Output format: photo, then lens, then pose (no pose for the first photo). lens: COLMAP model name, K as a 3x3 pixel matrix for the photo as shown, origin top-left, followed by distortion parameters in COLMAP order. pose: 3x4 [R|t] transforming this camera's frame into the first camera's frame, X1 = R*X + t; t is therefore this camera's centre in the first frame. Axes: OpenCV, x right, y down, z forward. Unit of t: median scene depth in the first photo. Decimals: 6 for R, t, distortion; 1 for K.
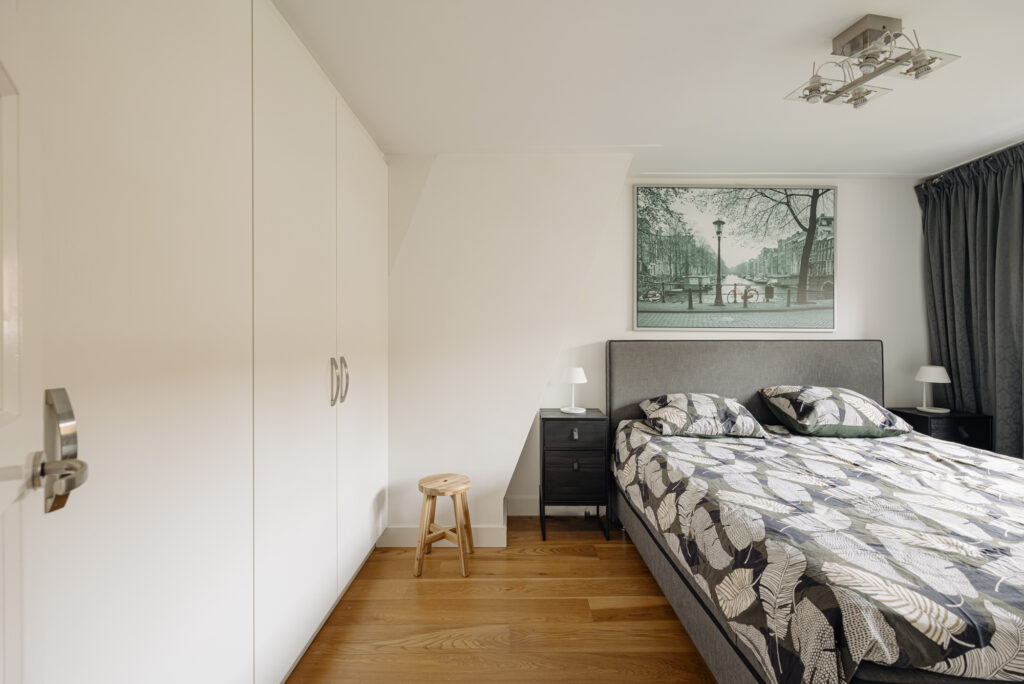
lens RADIAL K [[467.1, 0, 513.4], [0, 467.1, 337.7], [0, 0, 1]] dist [0.004121, -0.000022]
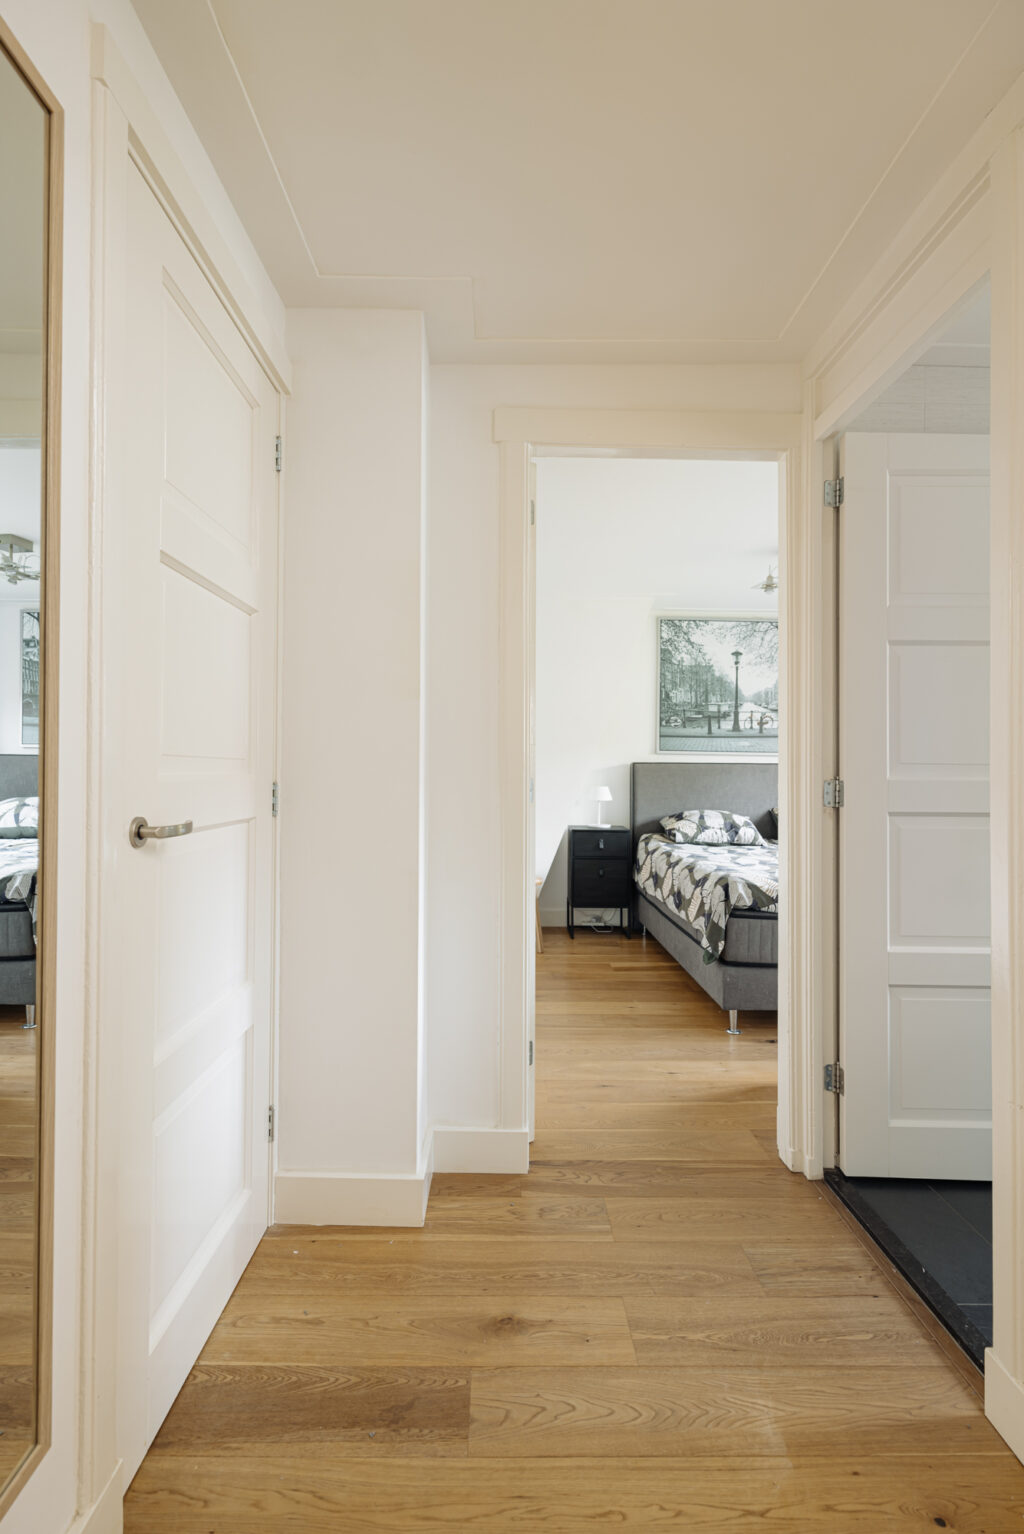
lens RADIAL K [[739.2, 0, 508.9], [0, 739.2, 768.0], [0, 0, 1]] dist [-0.003447, -0.000050]
pose [[0.999931, 0.009094, 0.007405, -0.096653], [-0.009062, 0.999949, -0.004378, 0.029143], [-0.007444, 0.004311, 0.999963, -0.721085]]
